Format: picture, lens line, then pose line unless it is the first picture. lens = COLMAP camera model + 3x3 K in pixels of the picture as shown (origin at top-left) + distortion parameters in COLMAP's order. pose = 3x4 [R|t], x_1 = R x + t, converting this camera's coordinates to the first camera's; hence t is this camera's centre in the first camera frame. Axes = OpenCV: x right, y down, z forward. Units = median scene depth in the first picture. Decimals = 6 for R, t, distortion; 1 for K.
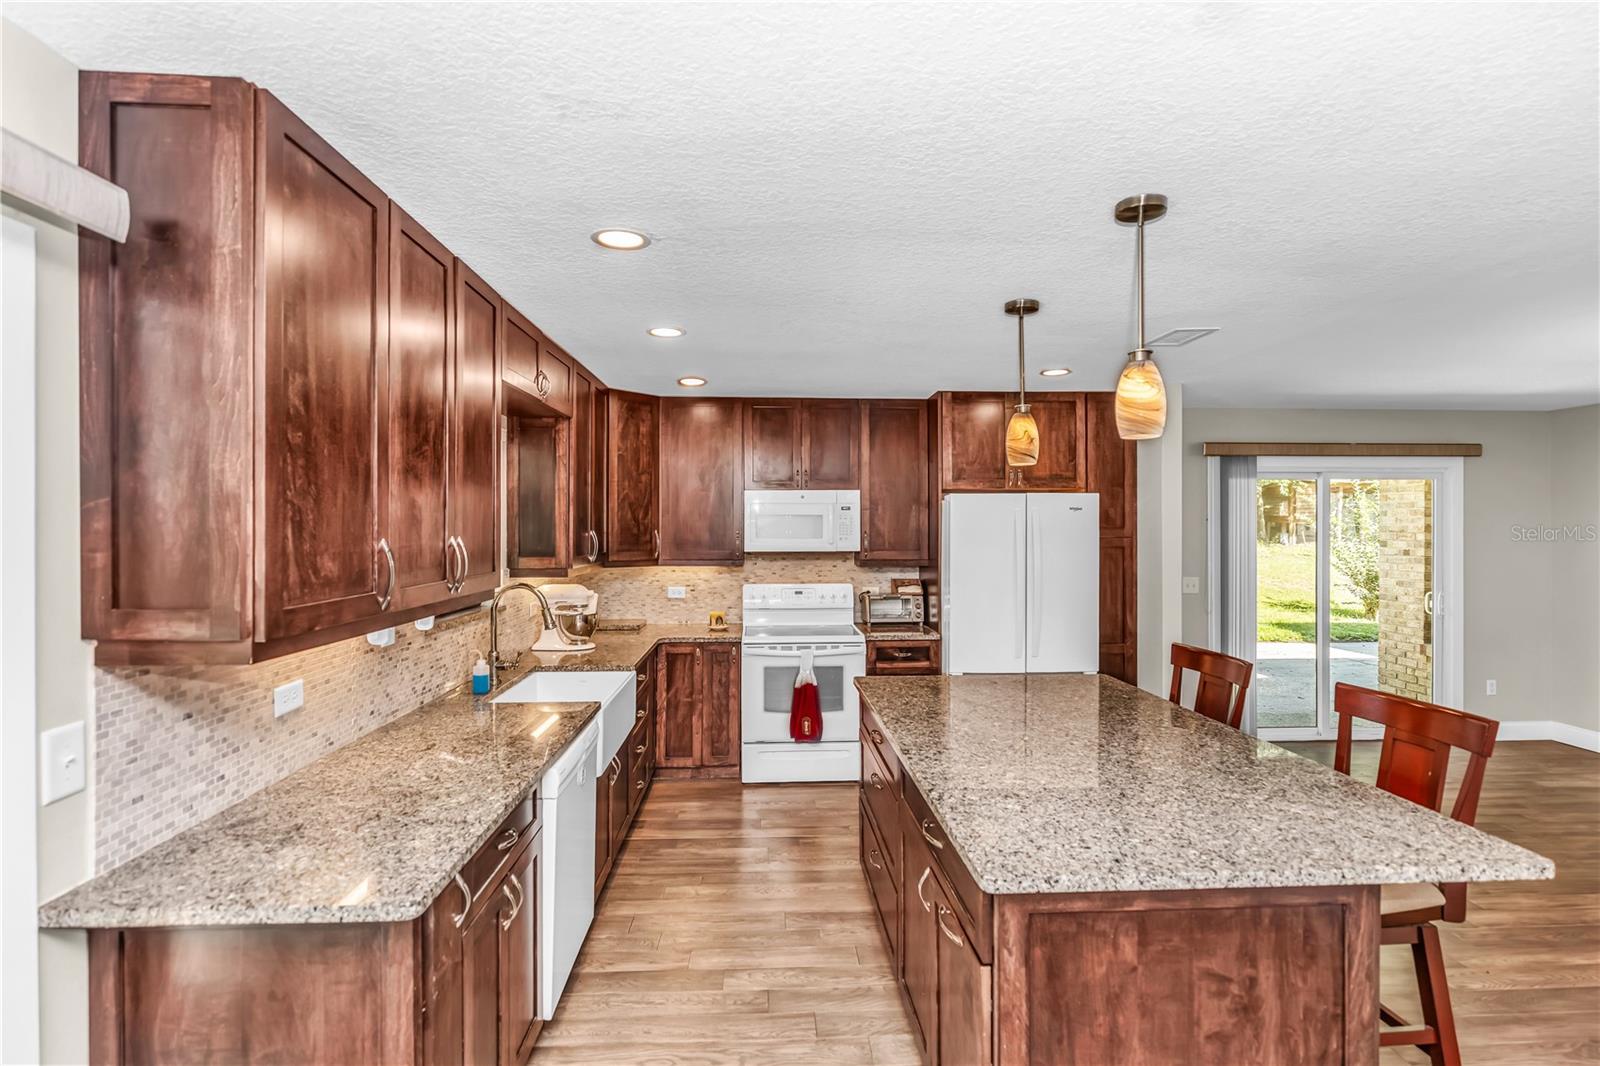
lens RADIAL K [[747.0, 0, 800.0], [0, 747.0, 533.0], [0, 0, 1]] dist [-0.002235, 0.000012]
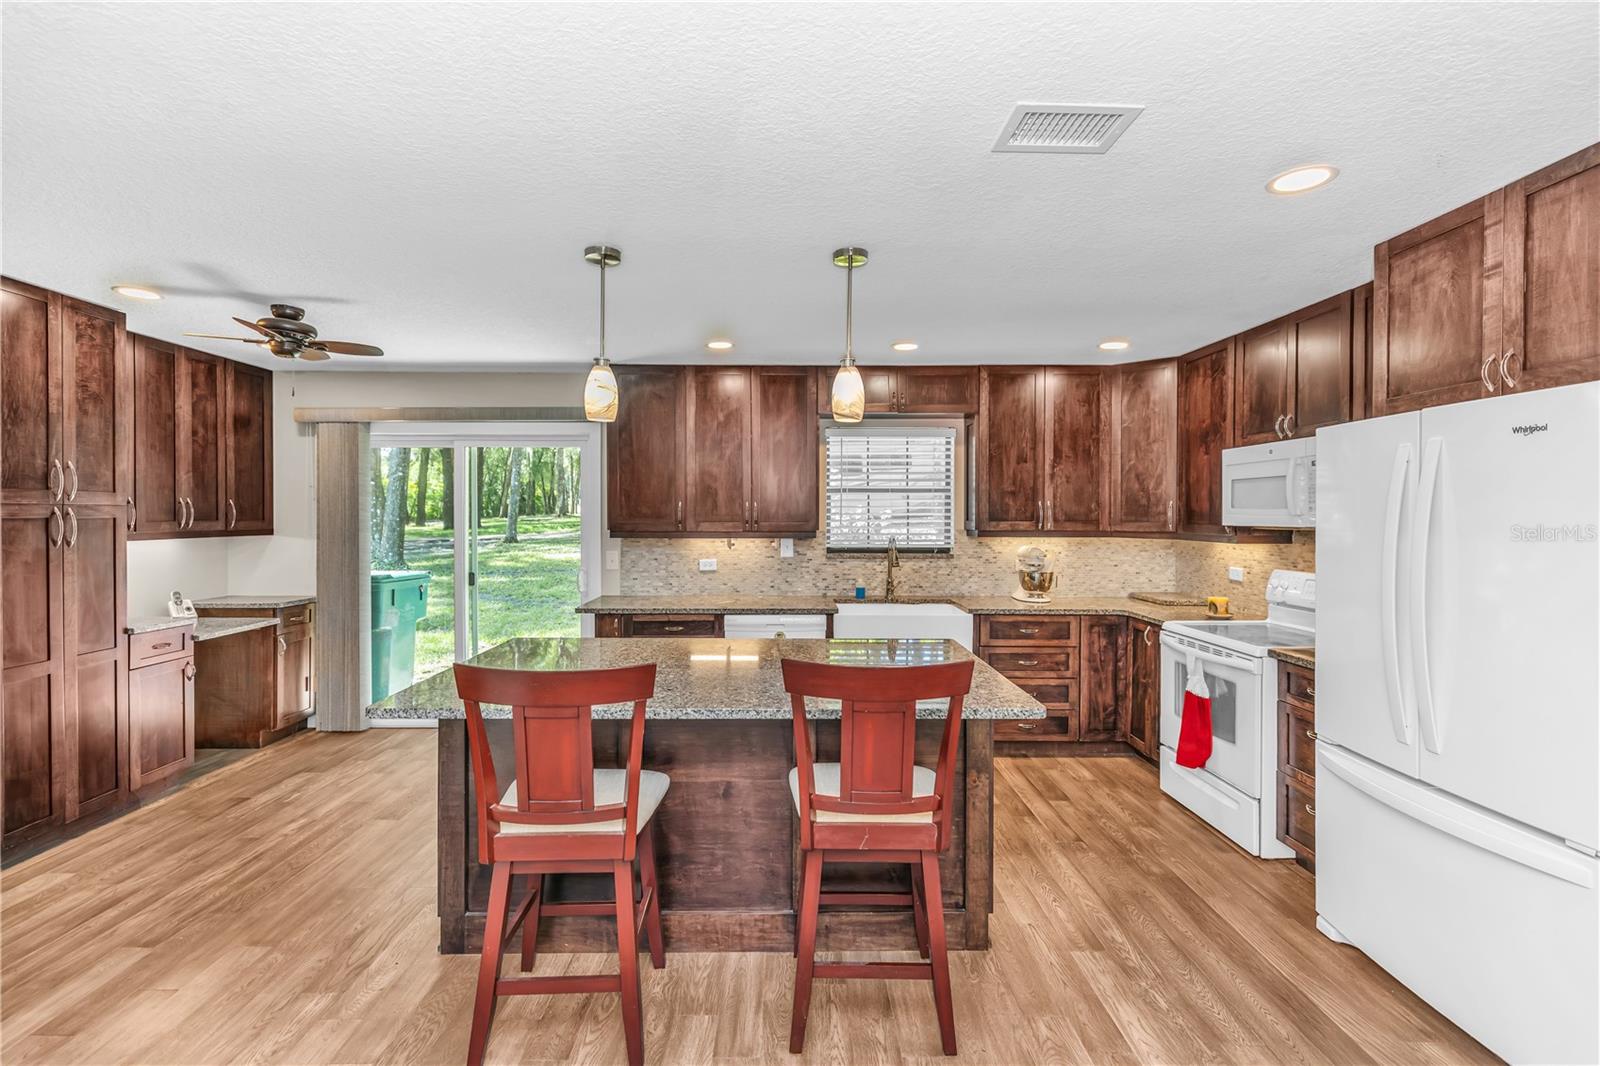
lens RADIAL K [[743.6, 0, 796.2], [0, 743.6, 517.4], [0, 0, 1]] dist [0.000318, -0.000247]
pose [[-0.037391, -0.000006, -0.999301, 0.799333], [-0.010869, 0.999941, 0.000401, 0.023062], [0.999242, 0.010876, -0.037389, 0.602890]]
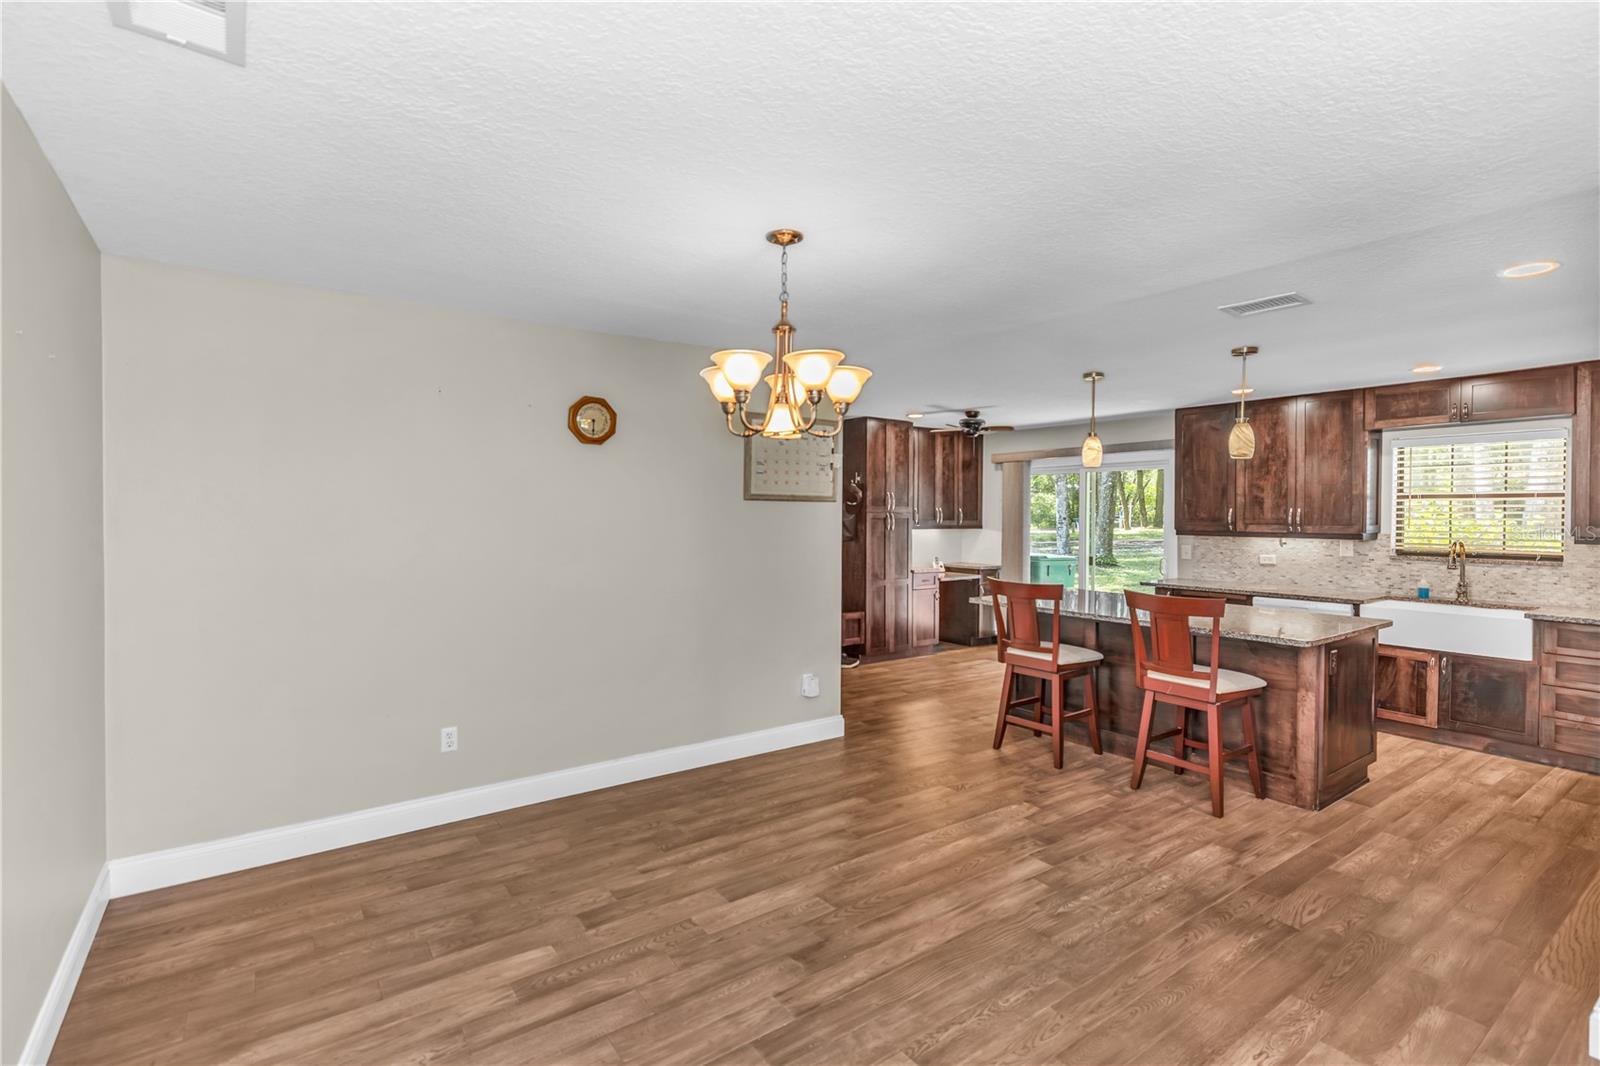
lens RADIAL K [[738.7, 0, 748.4], [0, 738.7, 524.8], [0, 0, 1]] dist [0.000432, 0.000179]
pose [[-0.862515, -0.001279, -0.506030, 1.198728], [-0.013664, 0.999691, 0.020763, 0.017076], [0.505847, 0.024823, -0.862266, 1.111845]]
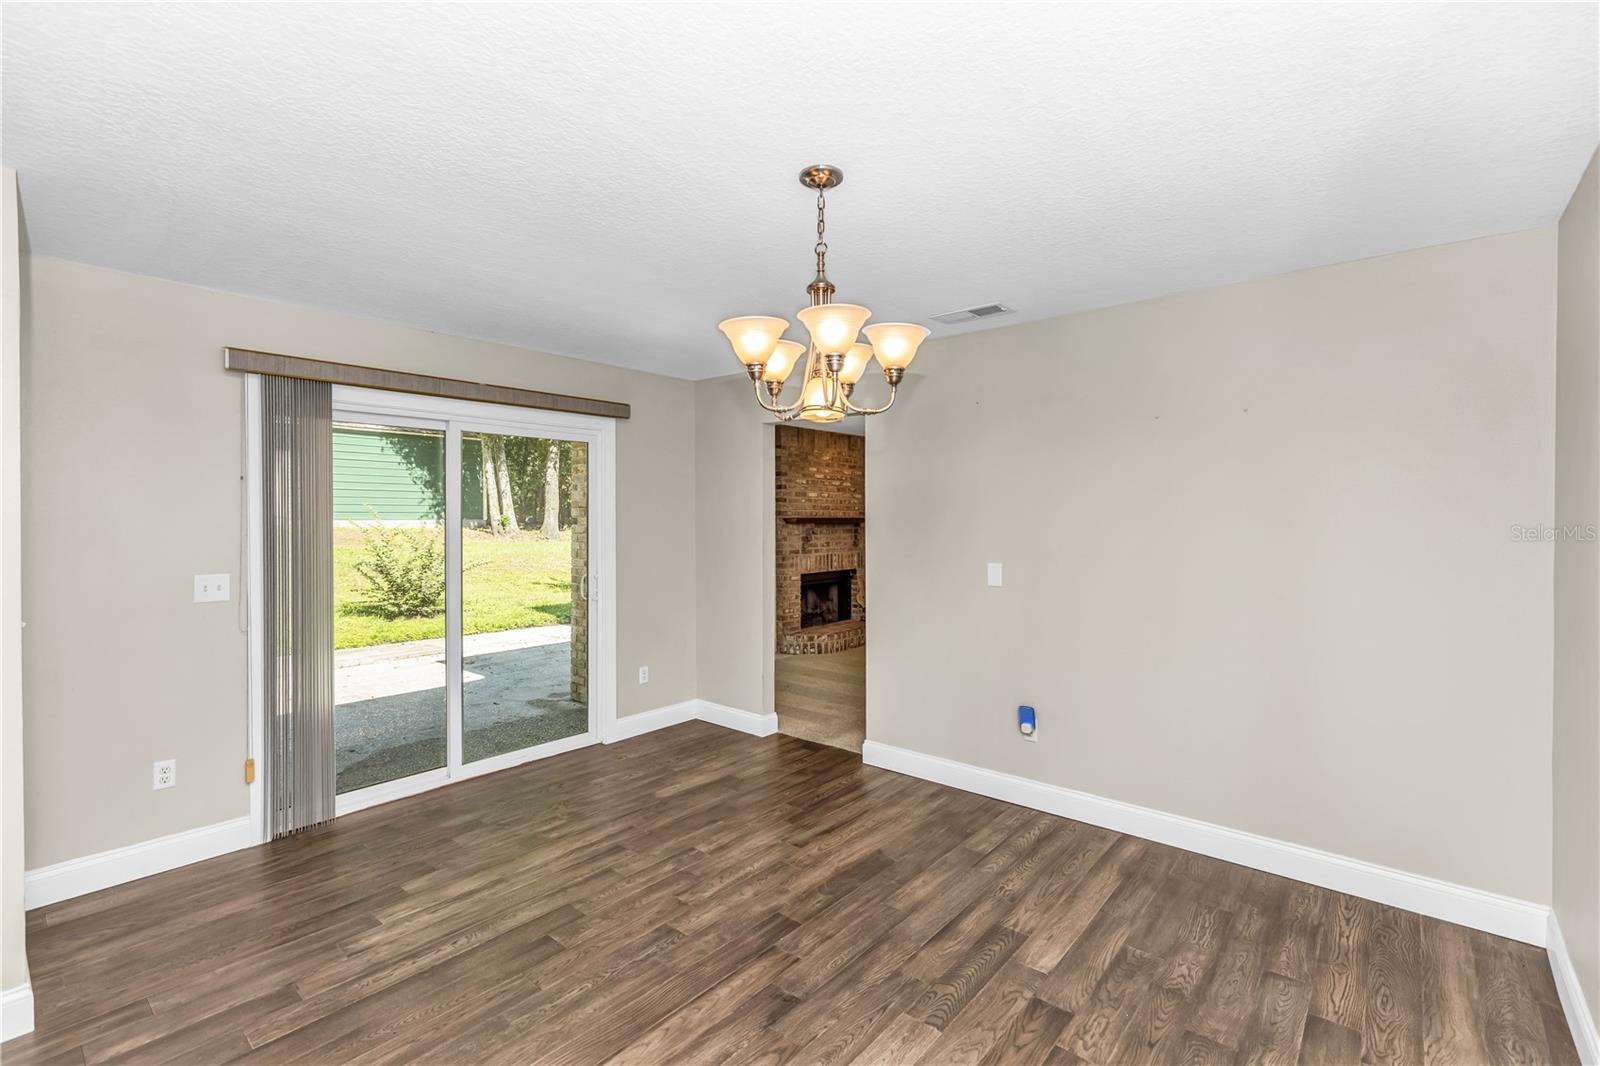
lens RADIAL K [[743.6, 0, 796.2], [0, 743.6, 517.4], [0, 0, 1]] dist [0.000318, -0.000247]
pose [[0.676011, -0.007988, 0.736848, 0.543619], [0.008203, 0.999961, 0.003315, 0.016484], [-0.736846, 0.003804, 0.676050, 0.347205]]
